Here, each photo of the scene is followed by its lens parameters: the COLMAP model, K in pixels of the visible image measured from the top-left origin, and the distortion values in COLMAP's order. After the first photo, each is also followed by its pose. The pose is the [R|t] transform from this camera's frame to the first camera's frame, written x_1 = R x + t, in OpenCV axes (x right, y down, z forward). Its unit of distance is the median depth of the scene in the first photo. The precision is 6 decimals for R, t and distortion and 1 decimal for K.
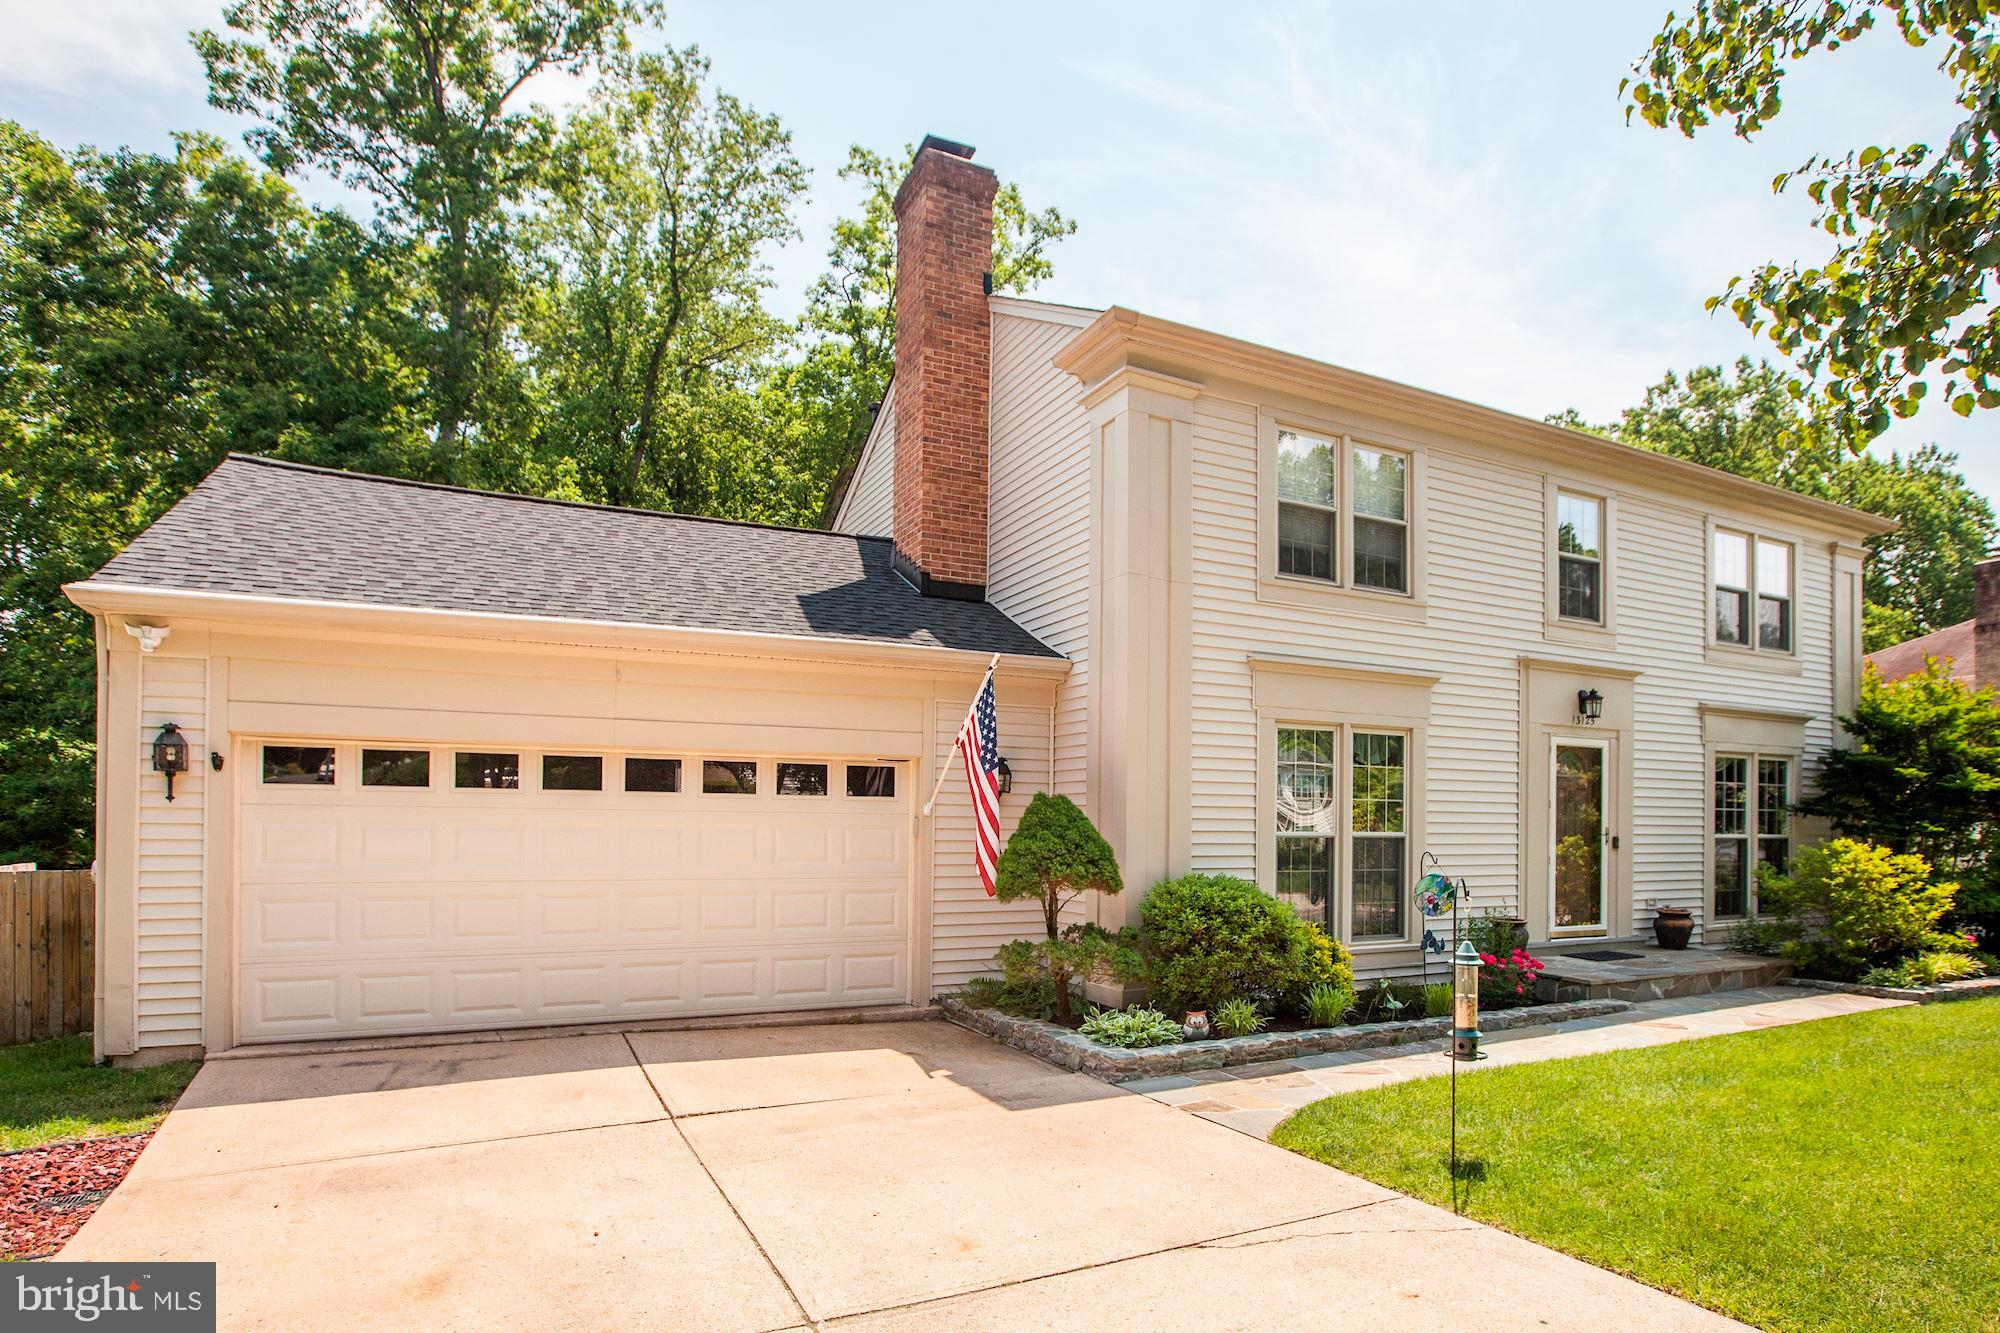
lens RADIAL K [[942.6, 0, 995.4], [0, 942.6, 831.9], [0, 0, 1]] dist [-0.008476, 0.000295]
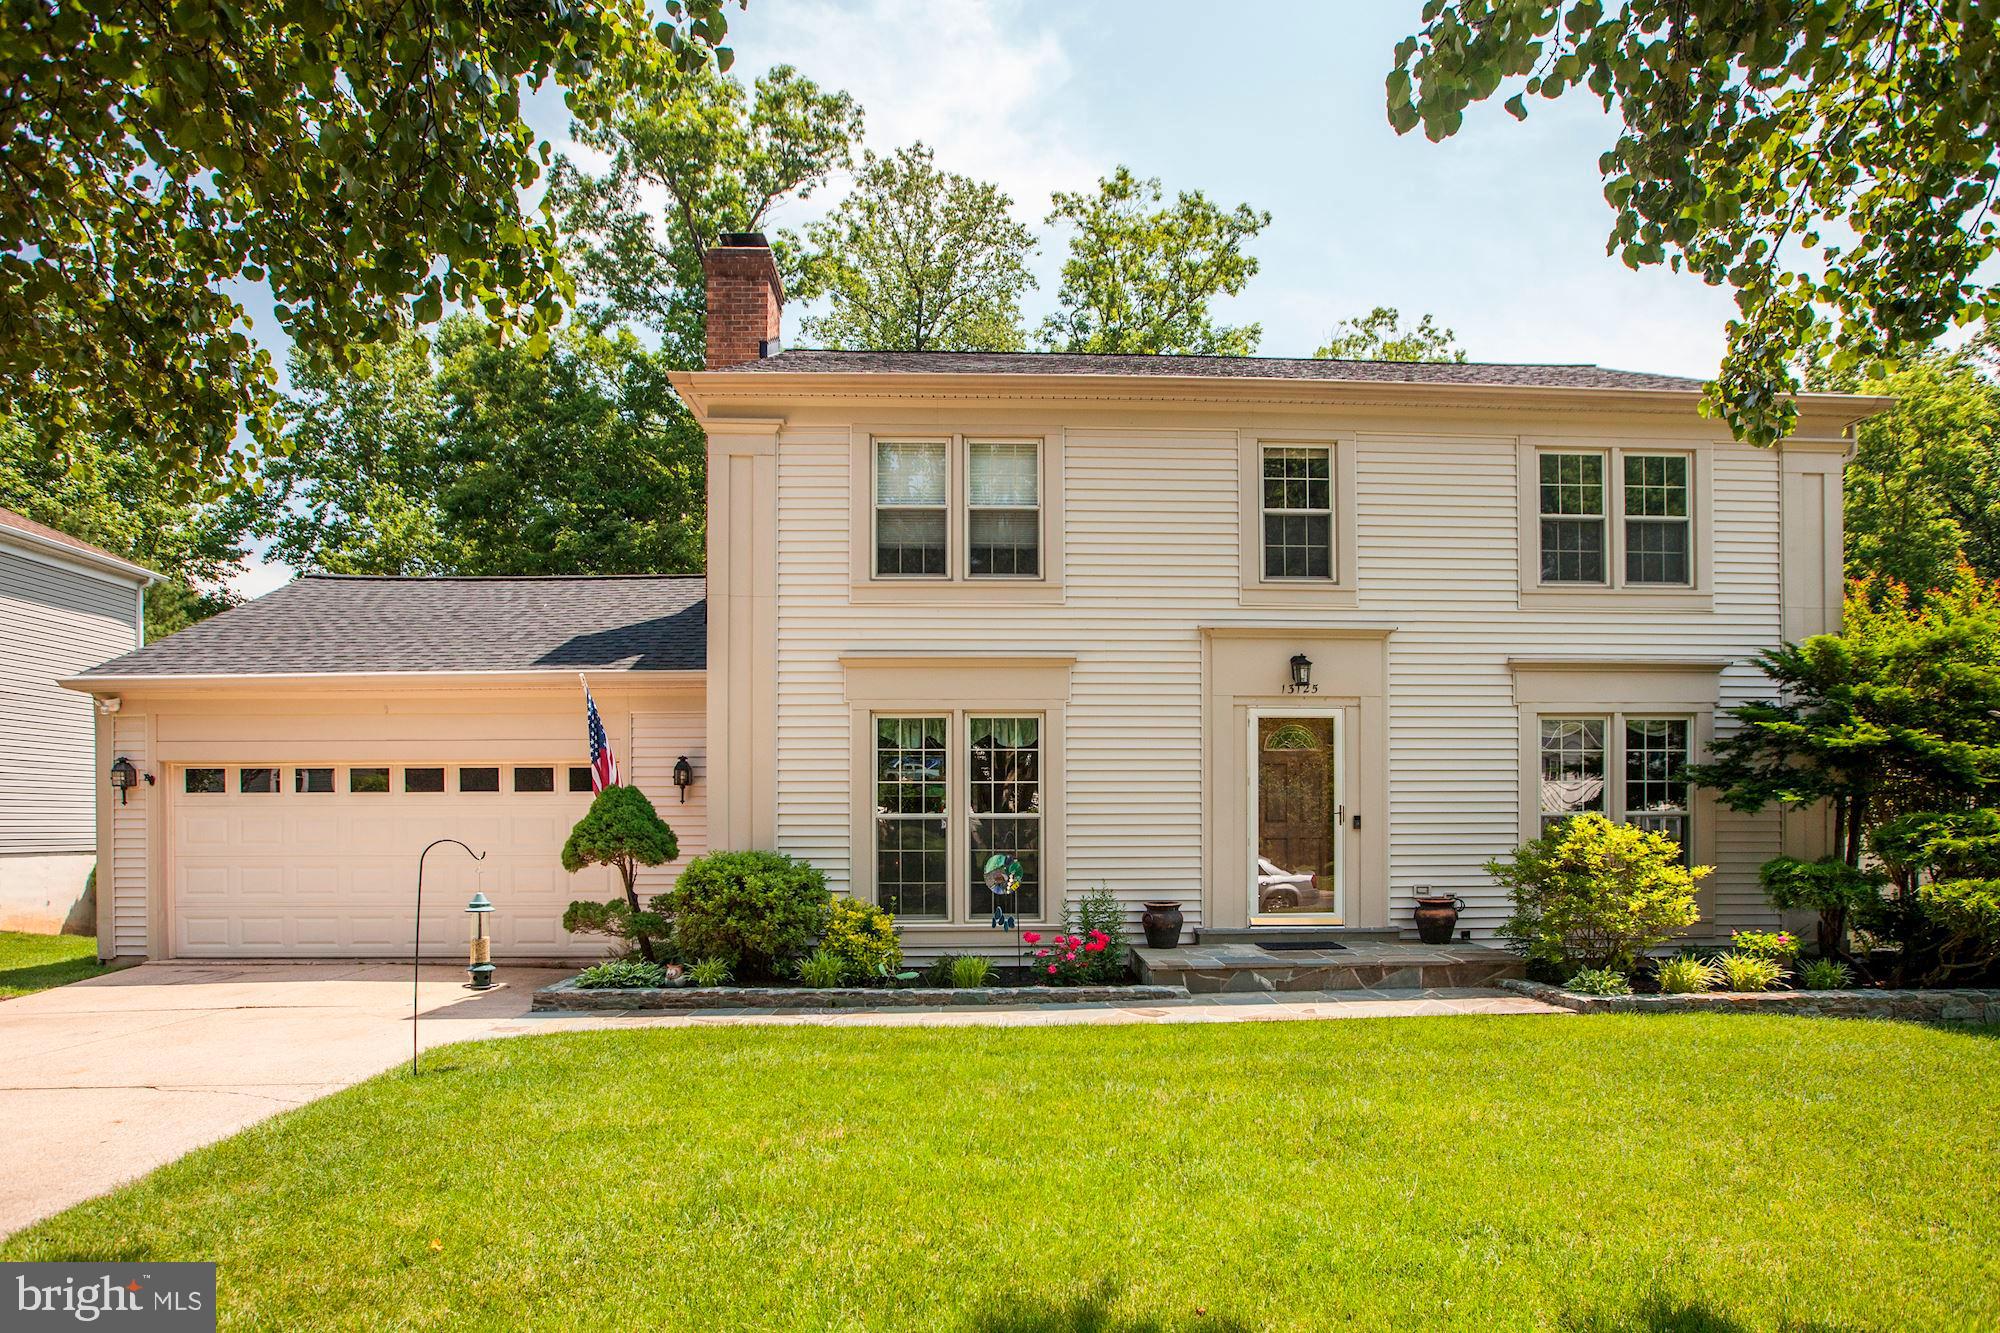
lens RADIAL K [[891.1, 0, 999.2], [0, 891.1, 826.8], [0, 0, 1]] dist [-0.026046, 0.013729]
pose [[0.932096, -0.010727, -0.362054, 0.742671], [0.010928, 0.999939, -0.001493, 0.015557], [0.362048, -0.002565, 0.932156, 0.094062]]
